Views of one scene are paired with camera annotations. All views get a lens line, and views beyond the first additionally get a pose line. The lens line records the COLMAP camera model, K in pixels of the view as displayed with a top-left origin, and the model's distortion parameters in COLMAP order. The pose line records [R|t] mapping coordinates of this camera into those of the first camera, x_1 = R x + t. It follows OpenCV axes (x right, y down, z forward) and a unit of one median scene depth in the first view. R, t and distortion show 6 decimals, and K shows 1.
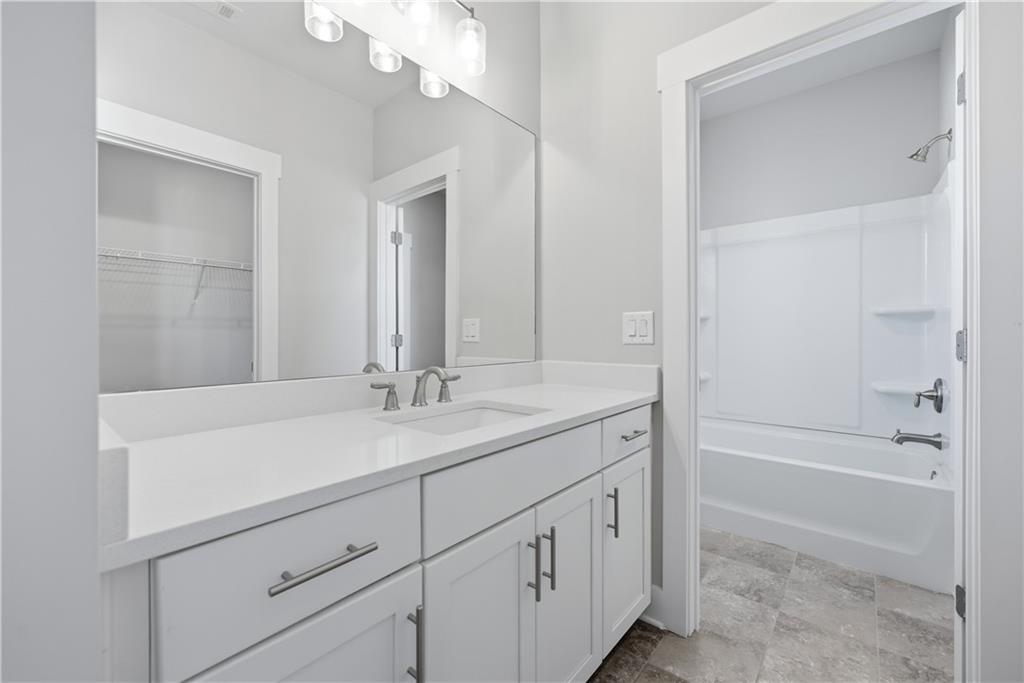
lens RADIAL K [[415.8, 0, 506.6], [0, 415.8, 338.9], [0, 0, 1]] dist [0.000080, 0.005469]
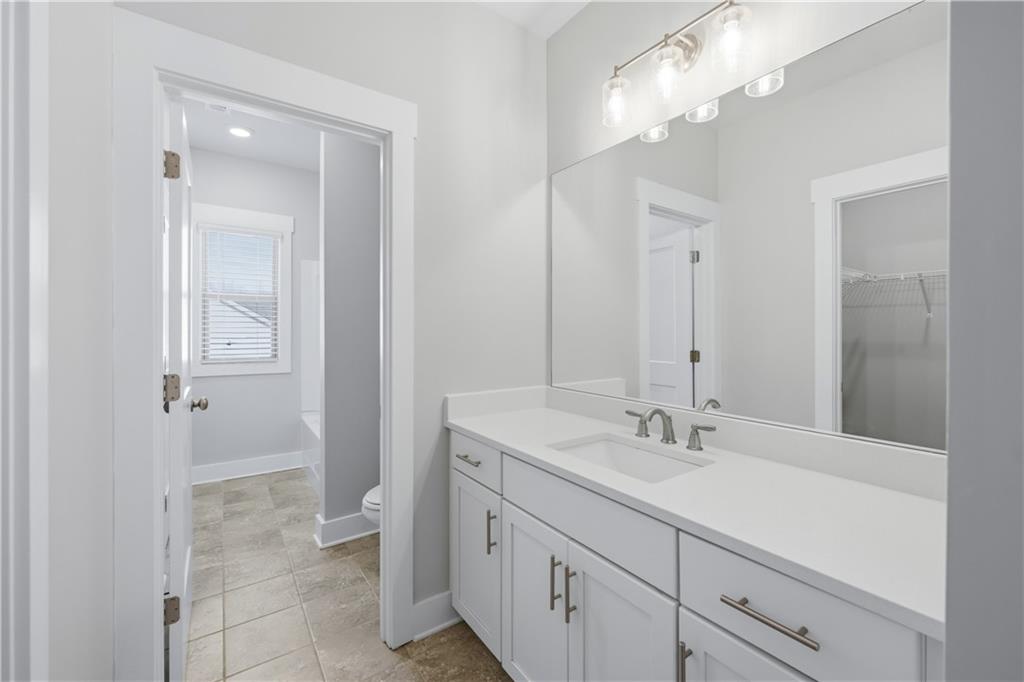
lens RADIAL K [[415.8, 0, 506.6], [0, 415.8, 338.4], [0, 0, 1]] dist [0.000080, 0.005469]
pose [[-0.266047, 0.018685, -0.963779, 1.020784], [0.001482, 0.999819, 0.018975, -0.142641], [0.963959, 0.003620, -0.266027, 0.966197]]
